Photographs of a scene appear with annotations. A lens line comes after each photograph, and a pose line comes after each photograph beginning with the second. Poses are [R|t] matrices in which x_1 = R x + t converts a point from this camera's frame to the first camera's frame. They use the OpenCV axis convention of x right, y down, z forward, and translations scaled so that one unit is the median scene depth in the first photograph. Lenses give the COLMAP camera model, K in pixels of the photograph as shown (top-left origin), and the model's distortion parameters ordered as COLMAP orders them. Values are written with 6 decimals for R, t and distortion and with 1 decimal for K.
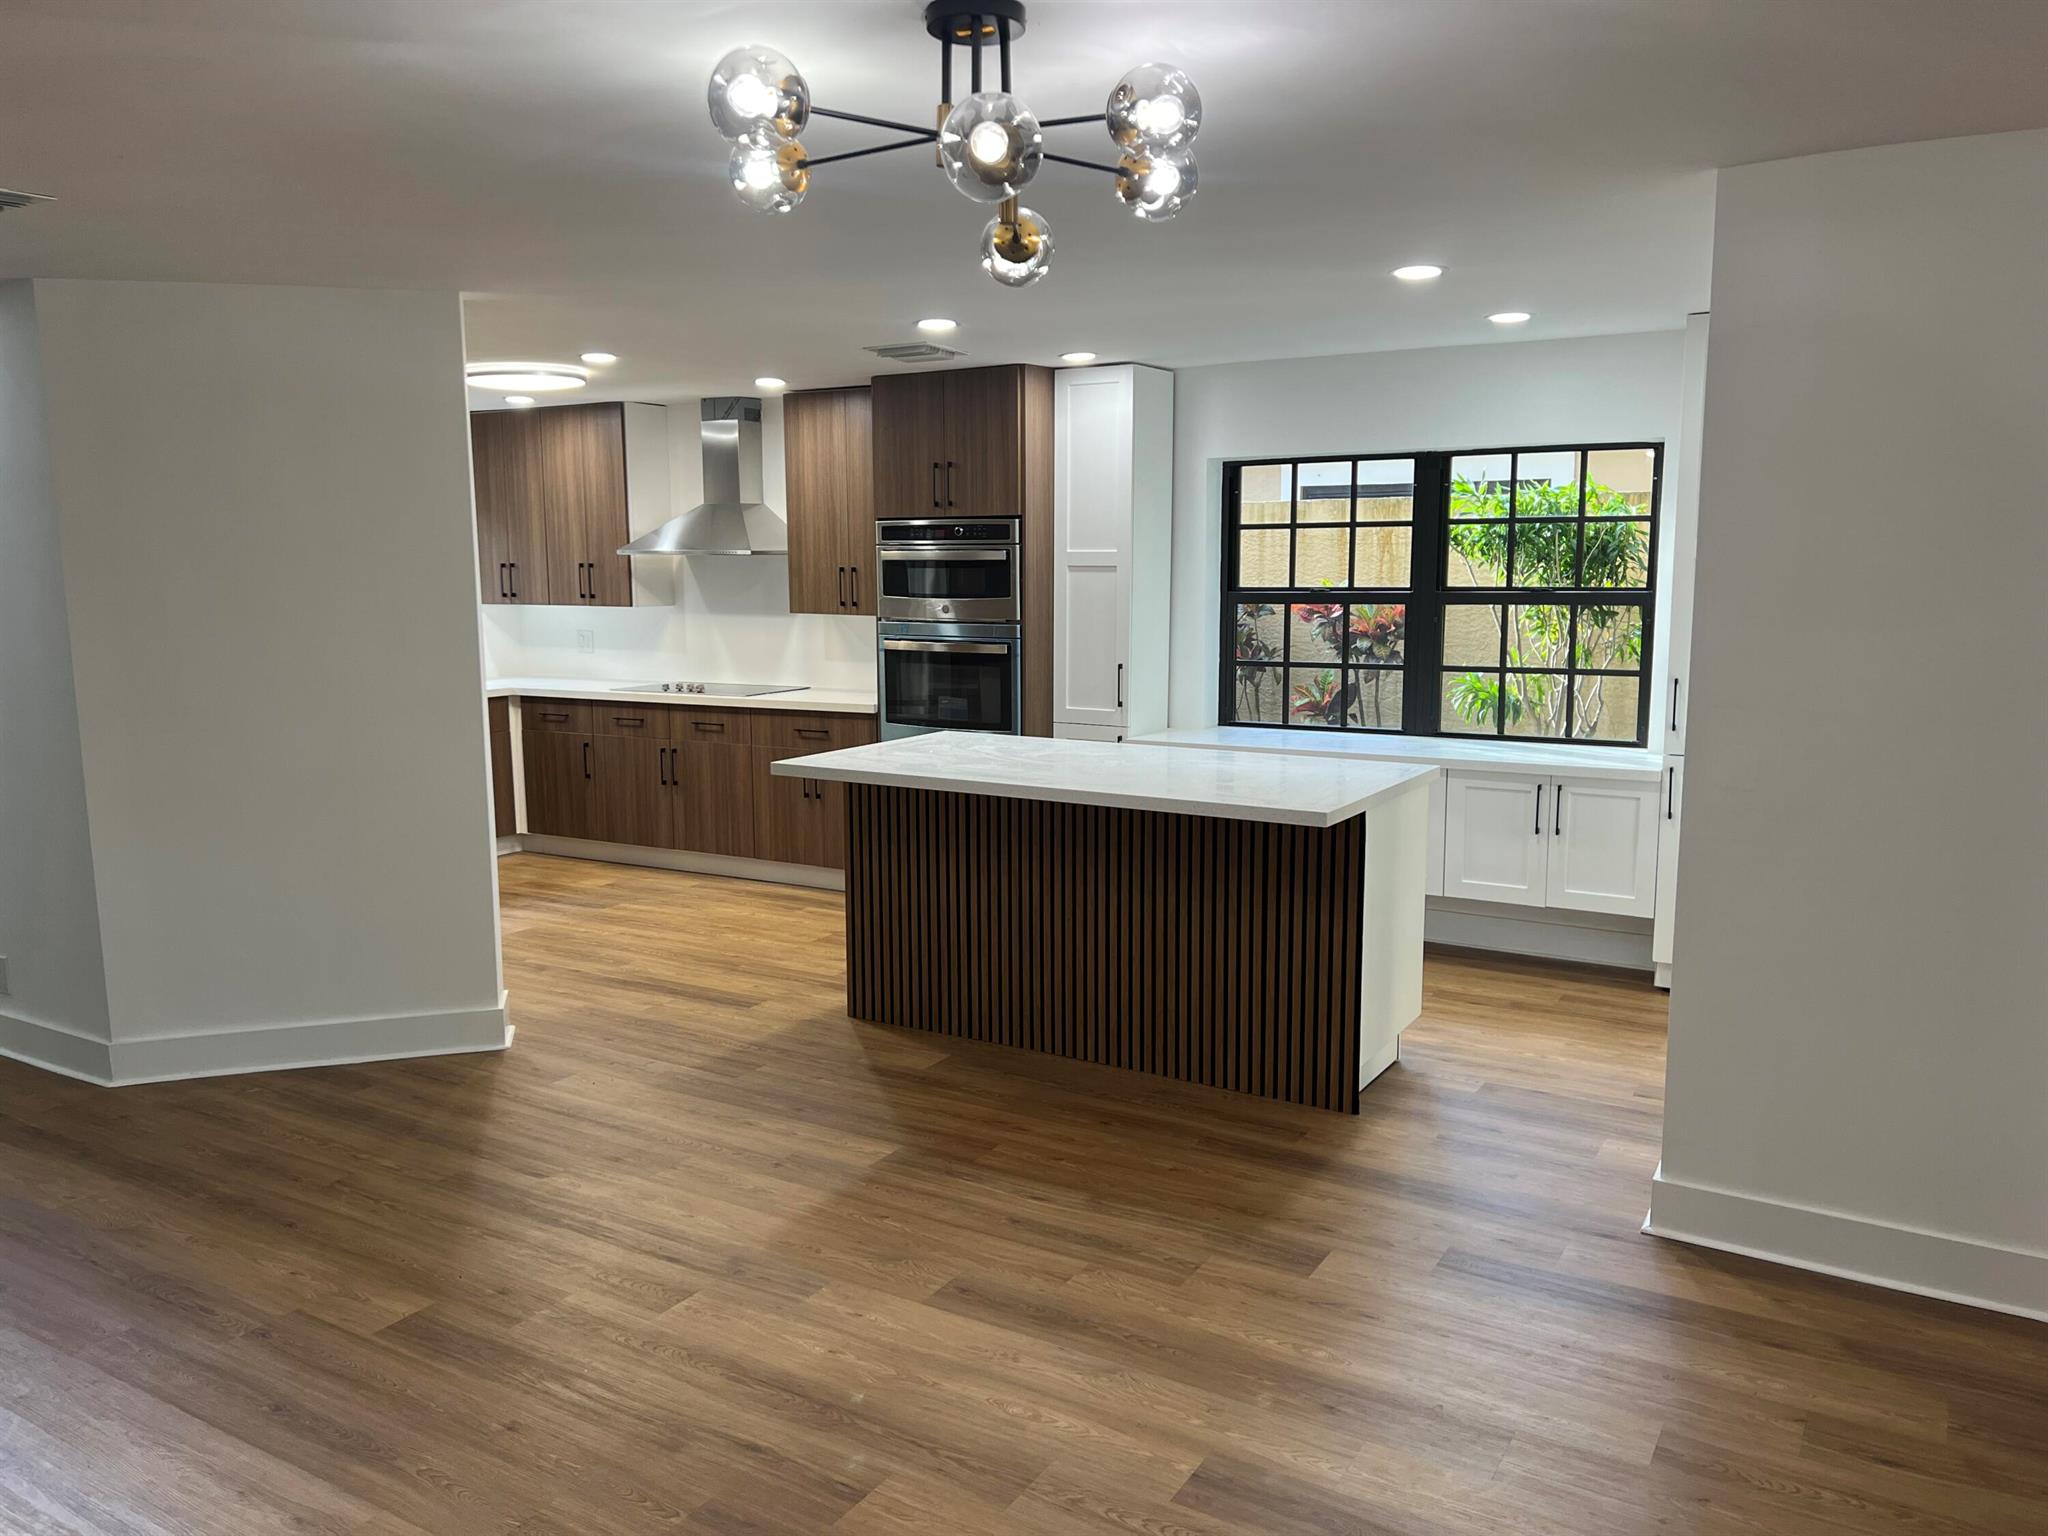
lens RADIAL K [[1565.0, 0, 1008.0], [0, 1565.0, 758.8], [0, 0, 1]] dist [0.183718, -0.002857]
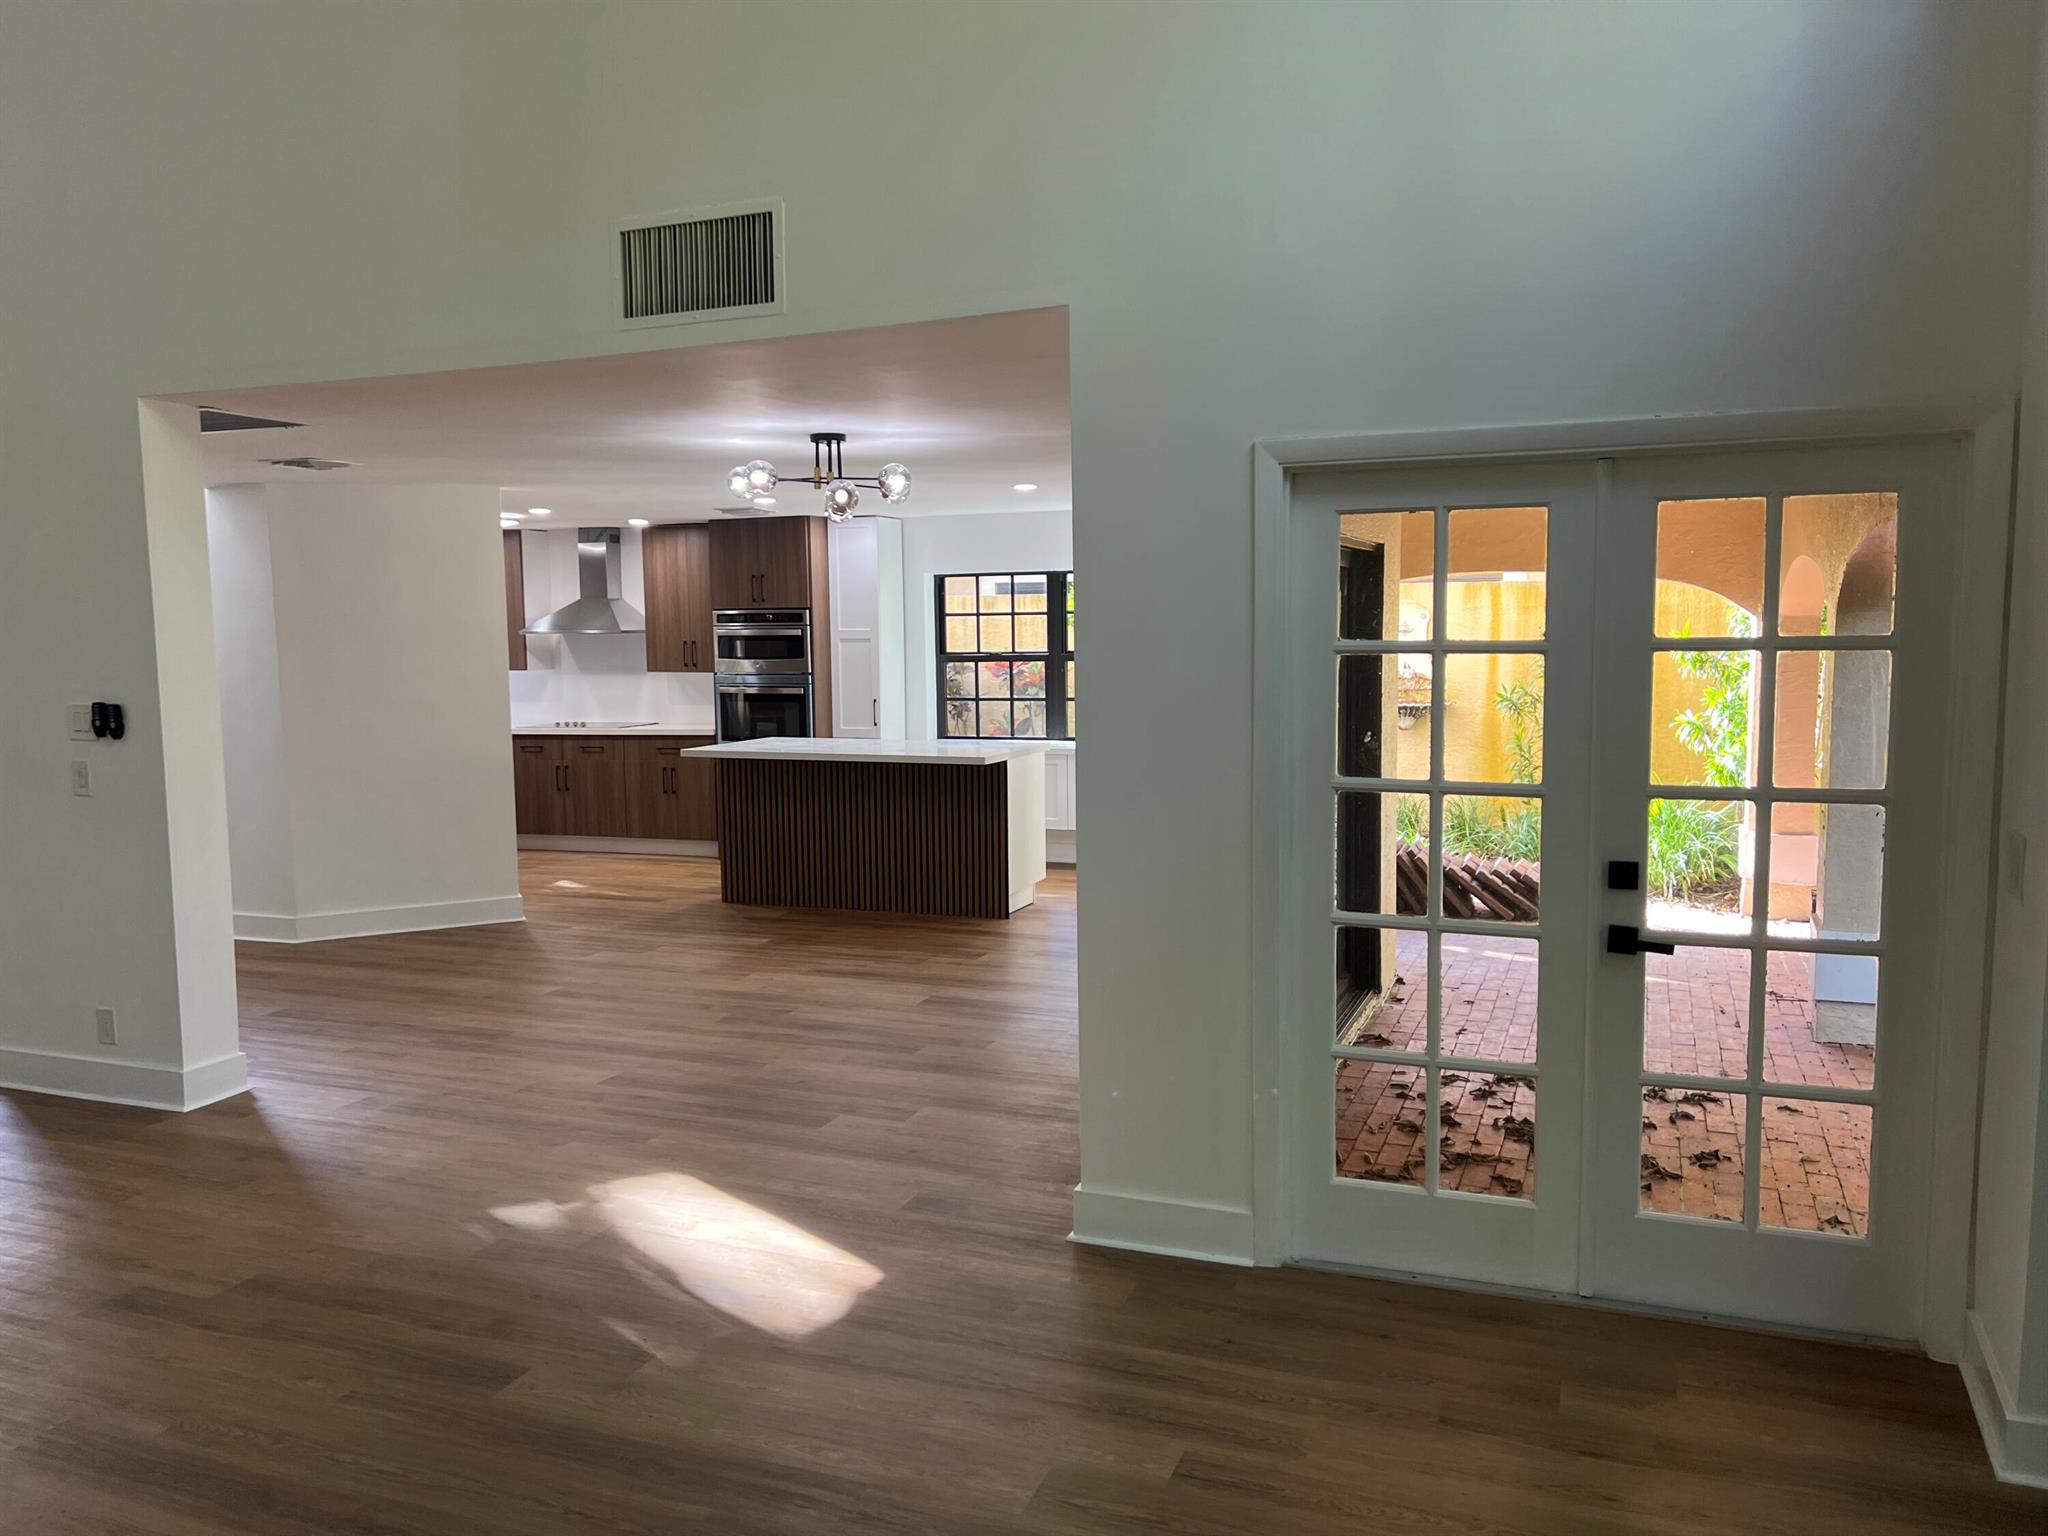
lens RADIAL K [[1565.0, 0, 1008.0], [0, 1565.0, 758.8], [0, 0, 1]] dist [0.183718, -0.002857]
pose [[0.985140, -0.020674, 0.170502, -0.065681], [0.029300, 0.998406, -0.048232, 0.077827], [-0.169233, 0.052511, 0.984176, -0.570360]]
